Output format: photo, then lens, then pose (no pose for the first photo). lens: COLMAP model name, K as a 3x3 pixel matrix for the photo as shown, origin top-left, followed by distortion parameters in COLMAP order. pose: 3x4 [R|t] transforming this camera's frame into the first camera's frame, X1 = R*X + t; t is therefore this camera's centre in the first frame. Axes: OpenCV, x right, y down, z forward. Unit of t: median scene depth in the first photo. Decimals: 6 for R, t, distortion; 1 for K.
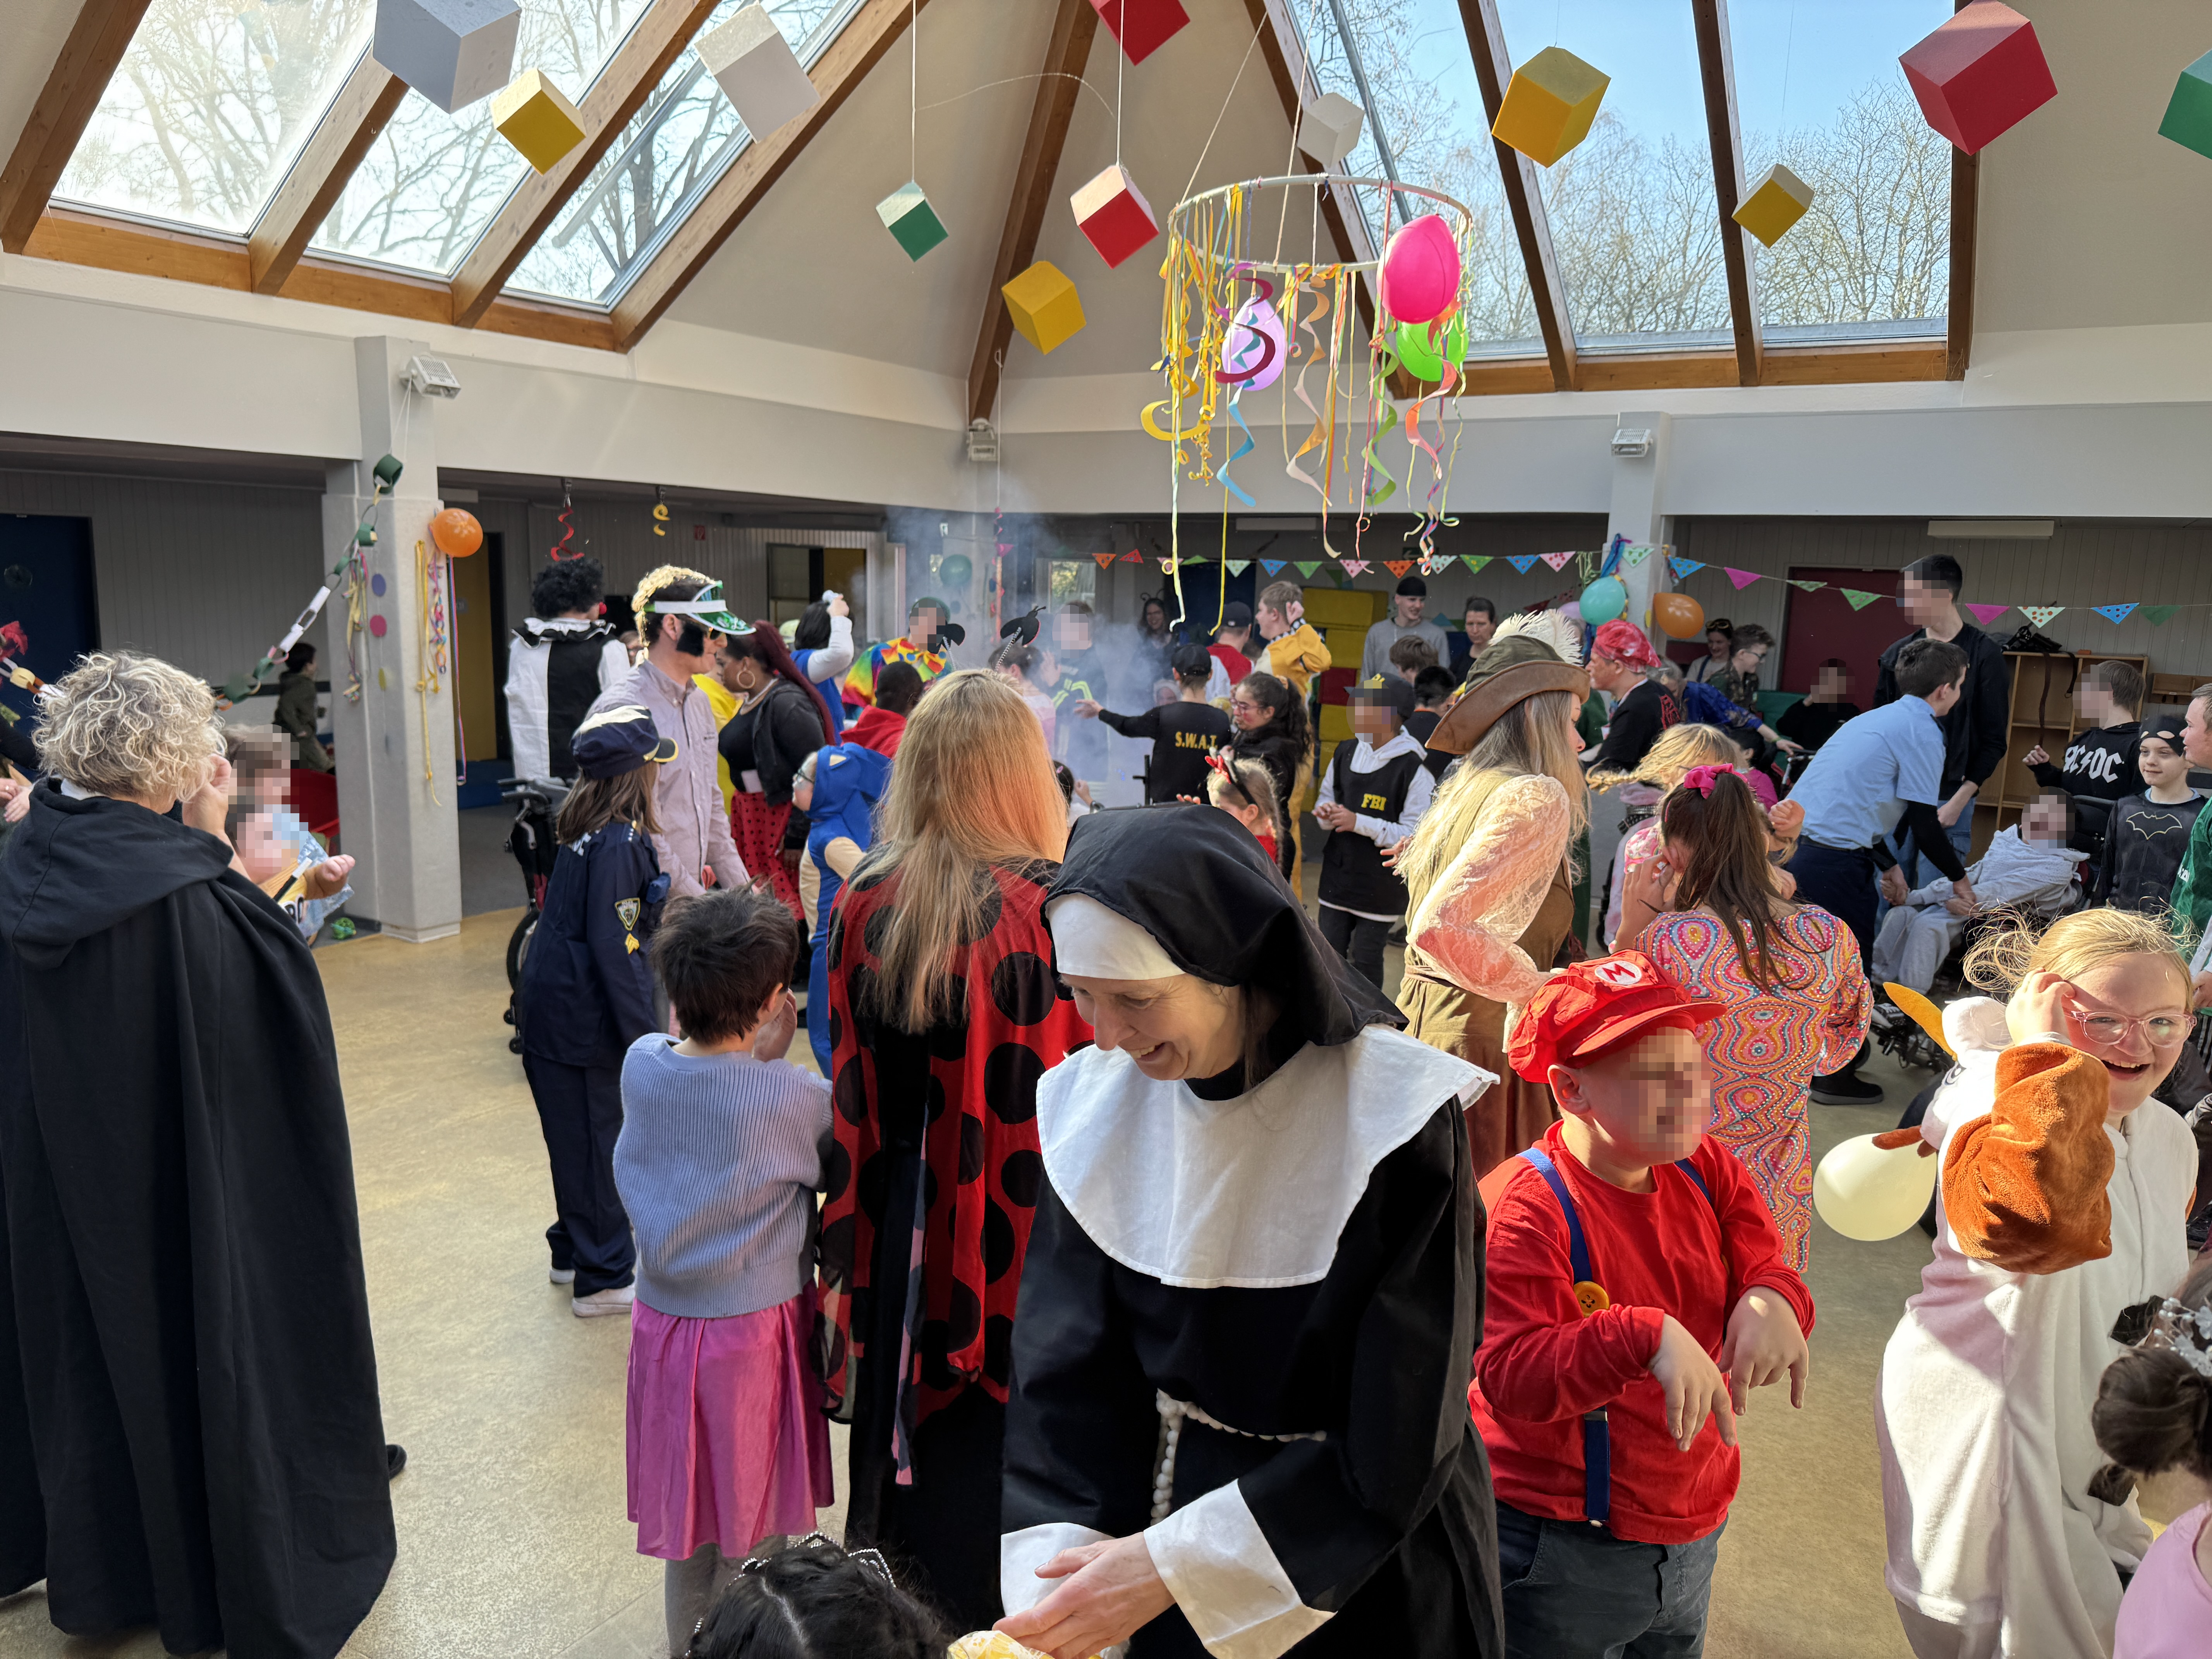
lens RADIAL K [[1559.6, 0, 1106.0], [0, 1559.6, 829.5], [0, 0, 1]] dist [0.025601, -0.055333]
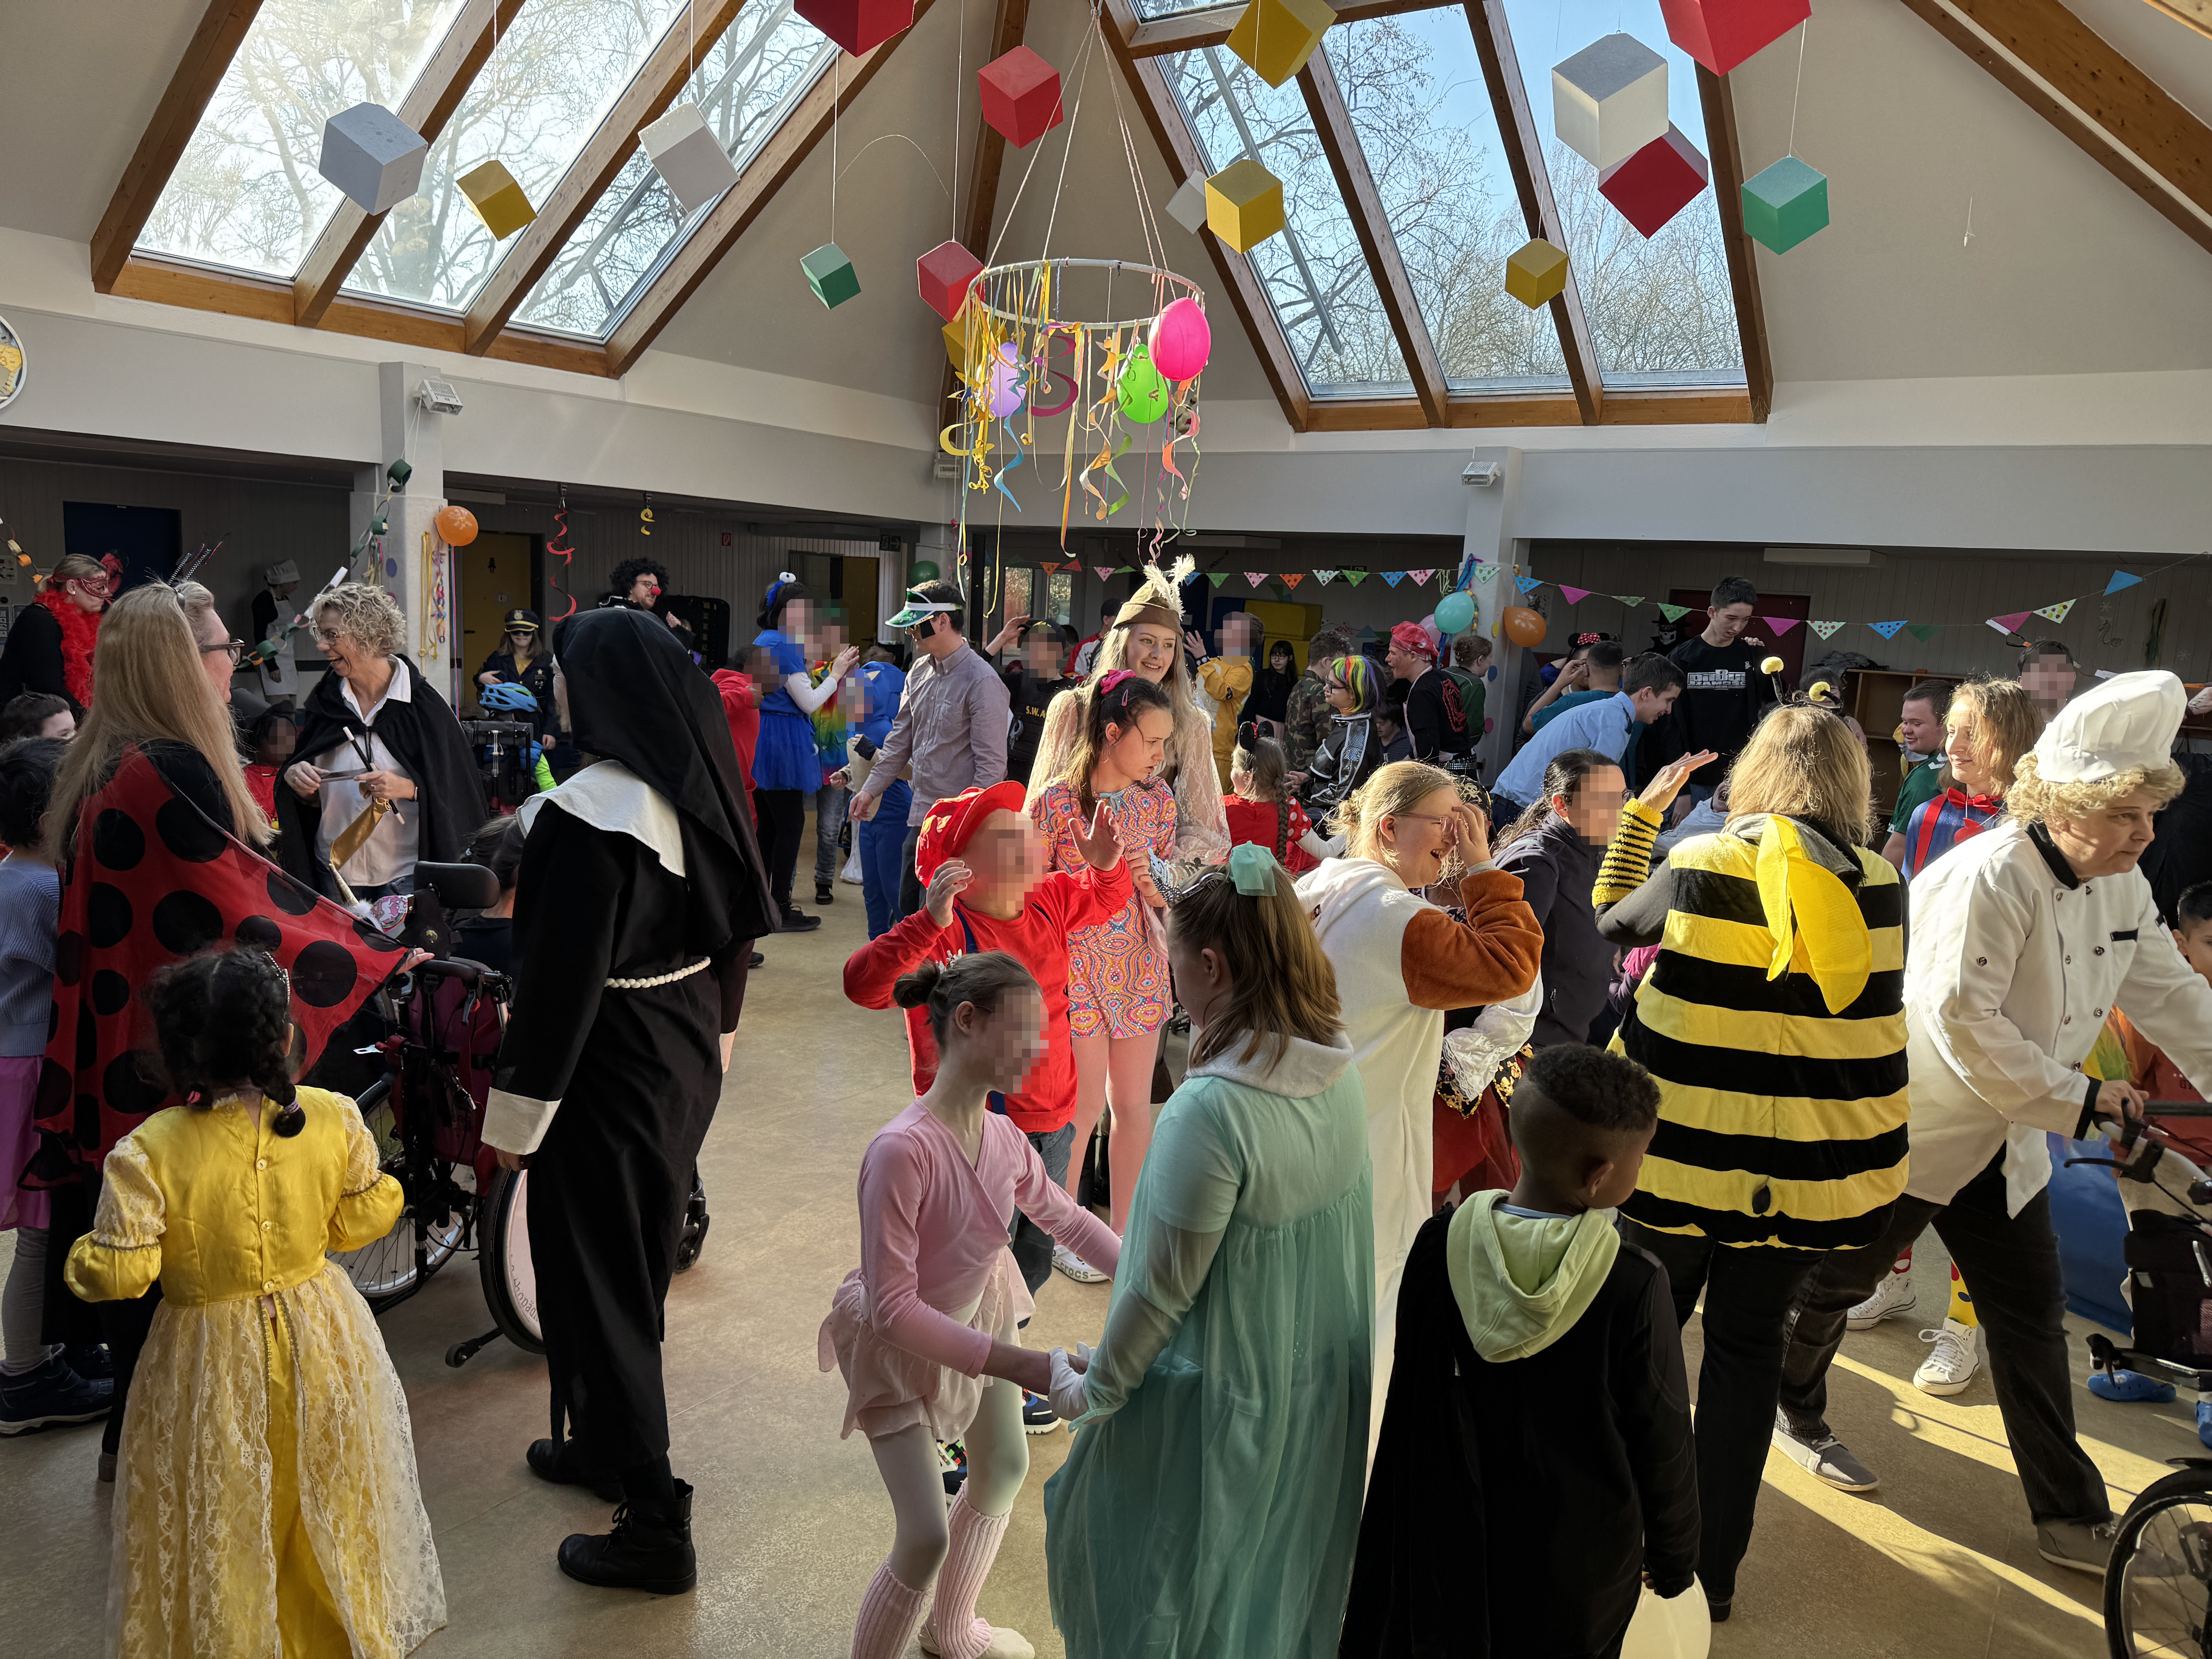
lens RADIAL K [[1552.7, 0, 1106.0], [0, 1552.7, 829.5], [0, 0, 1]] dist [0.056874, -0.105130]
pose [[0.997585, 0.034916, -0.060046, 0.144285], [-0.035778, 0.999271, -0.013336, 0.036849], [0.059537, 0.015452, 0.998107, -0.147754]]
